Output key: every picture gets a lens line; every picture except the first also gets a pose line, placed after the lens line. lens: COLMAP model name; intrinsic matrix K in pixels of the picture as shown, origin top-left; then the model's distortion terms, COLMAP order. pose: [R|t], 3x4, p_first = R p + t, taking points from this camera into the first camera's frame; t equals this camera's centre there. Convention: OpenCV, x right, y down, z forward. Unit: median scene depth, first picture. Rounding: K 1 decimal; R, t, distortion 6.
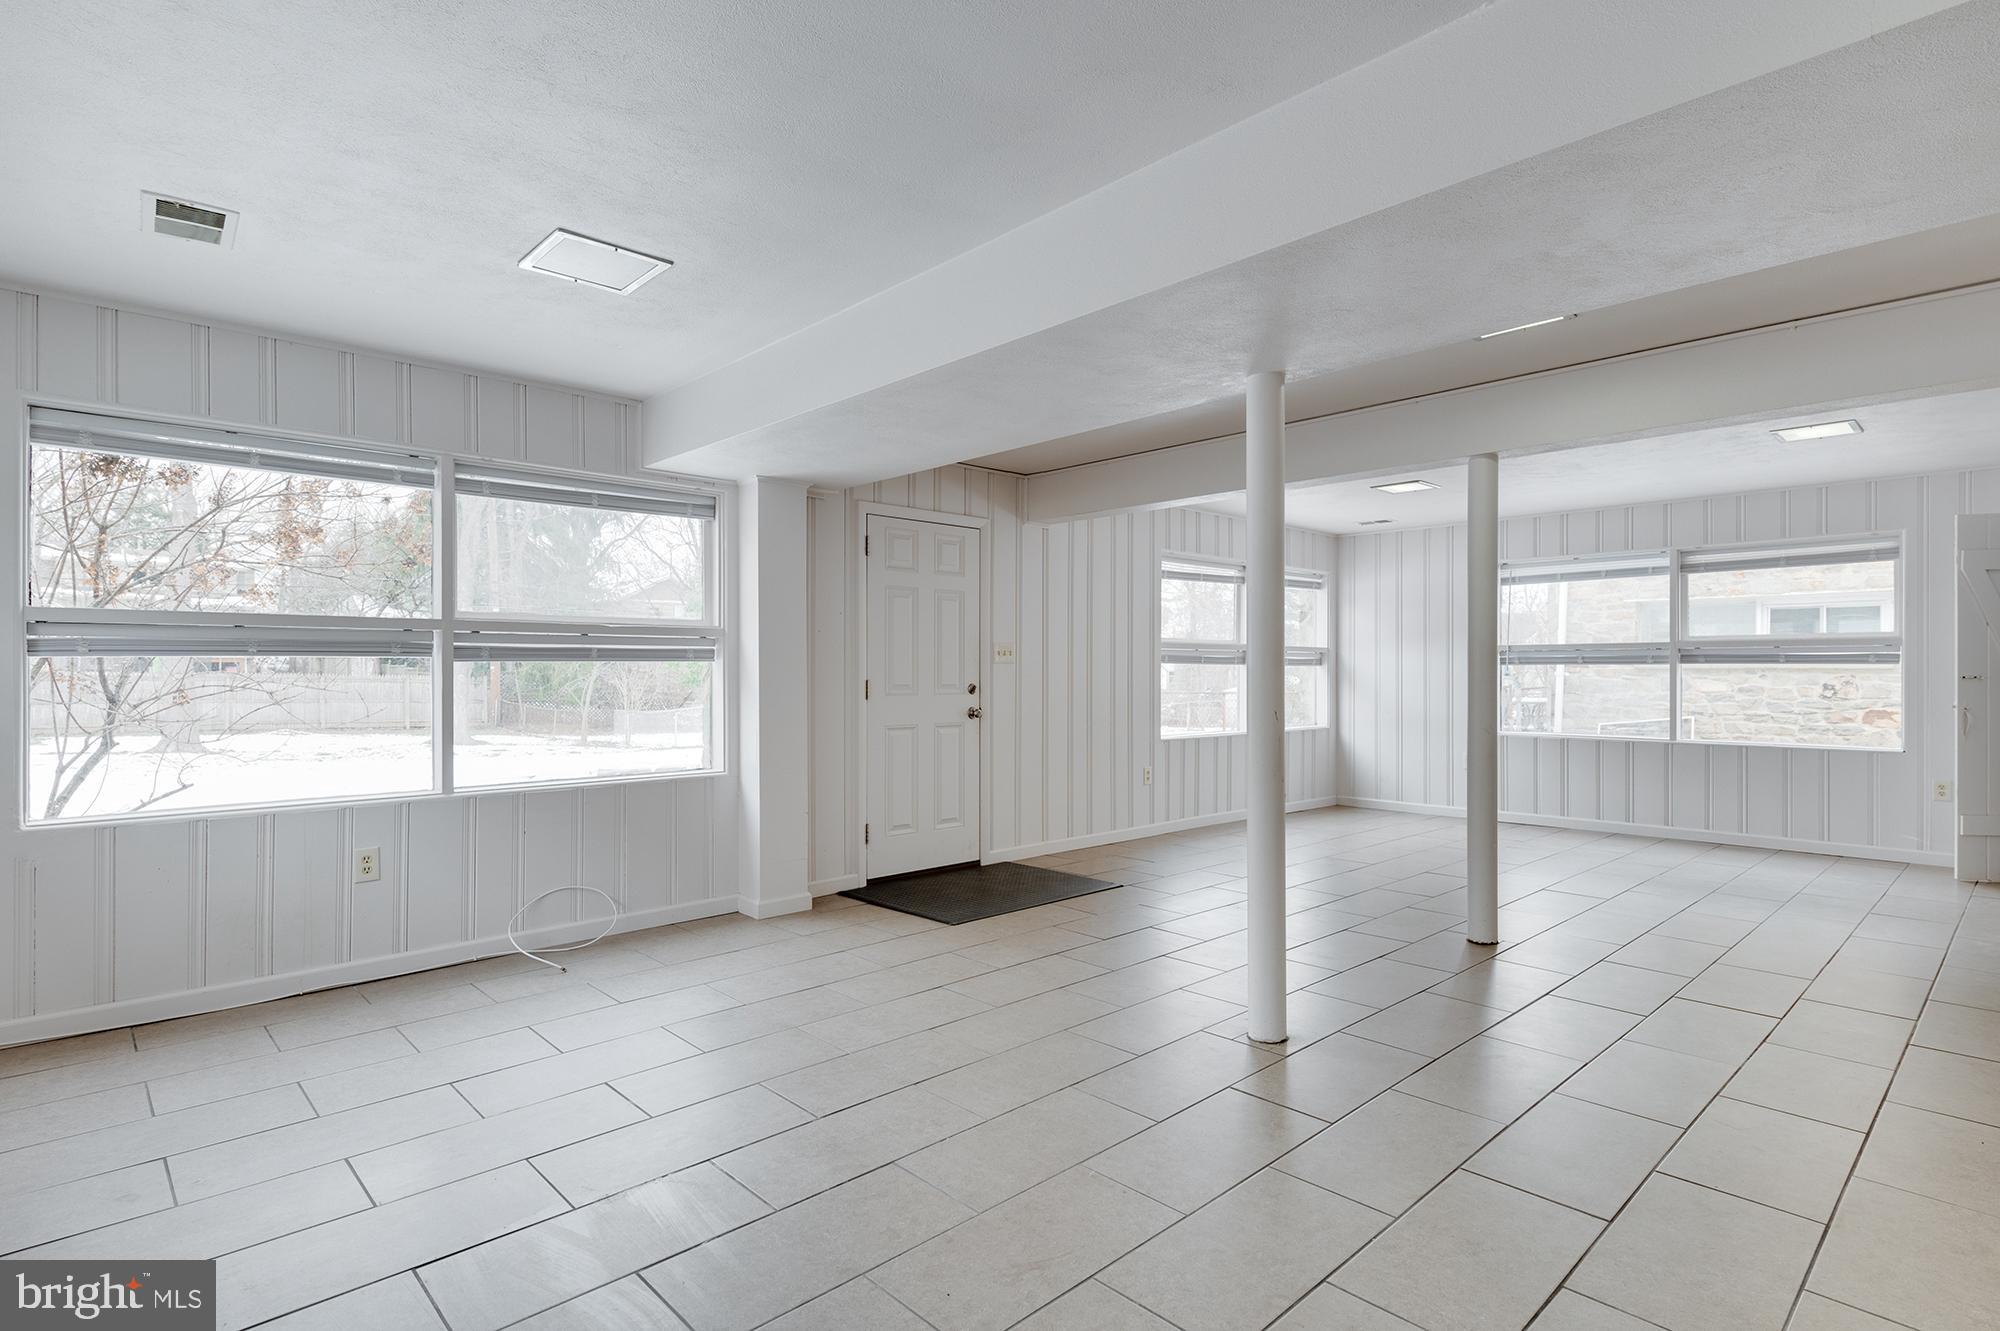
lens RADIAL K [[1005.7, 0, 996.4], [0, 1005.7, 670.5], [0, 0, 1]] dist [0.010015, 0.000303]
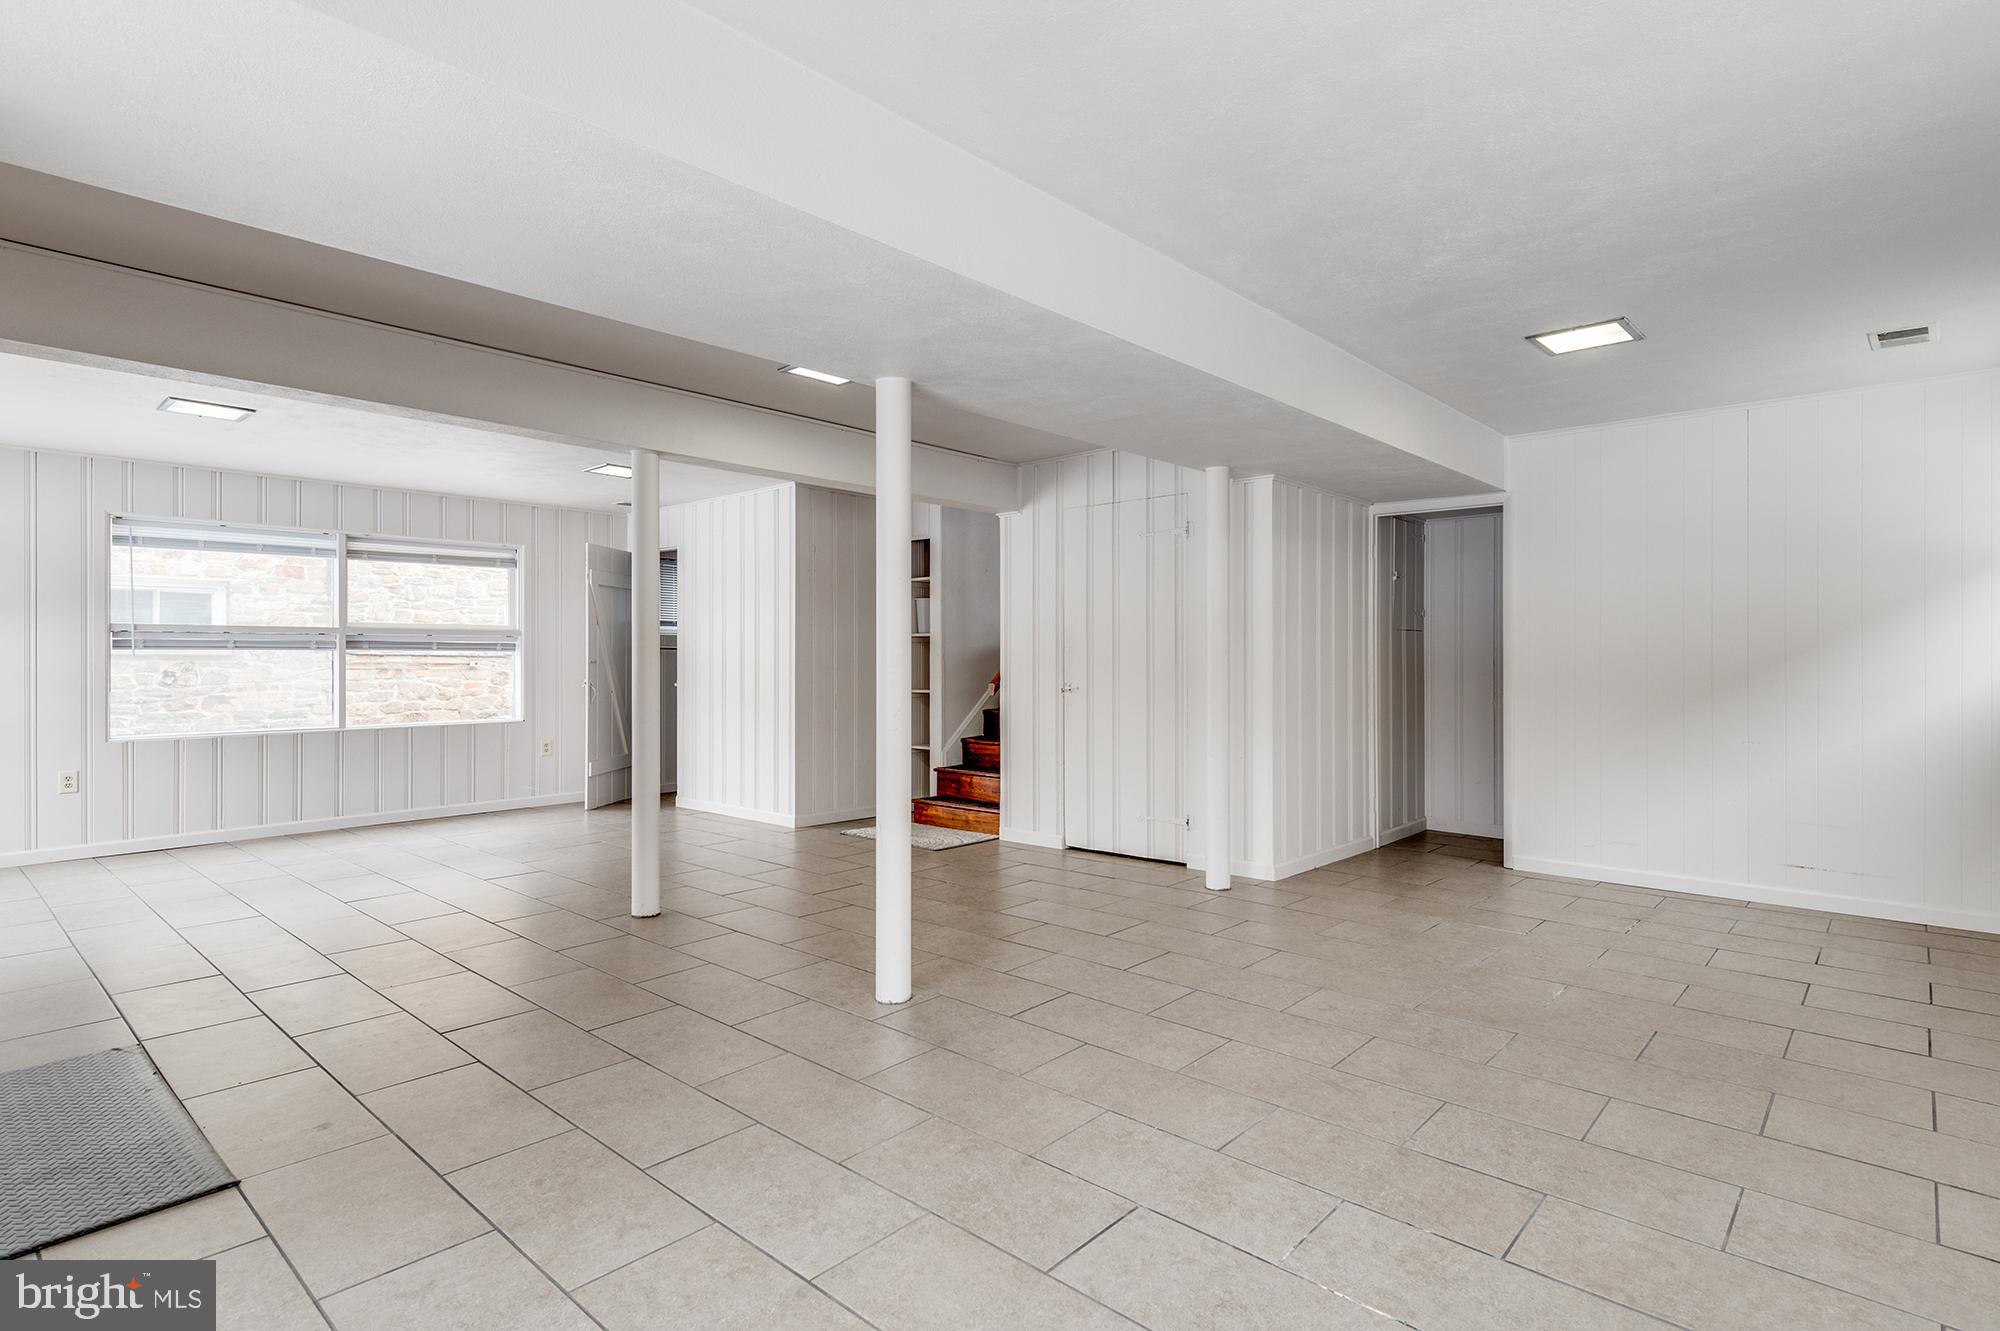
lens RADIAL K [[1005.7, 0, 1012.7], [0, 1005.7, 660.1], [0, 0, 1]] dist [0.010015, 0.000303]
pose [[-0.094240, -0.002786, 0.995546, -0.366371], [0.000826, 0.999996, 0.002877, 0.001136], [-0.995549, 0.001093, -0.094237, 0.443922]]
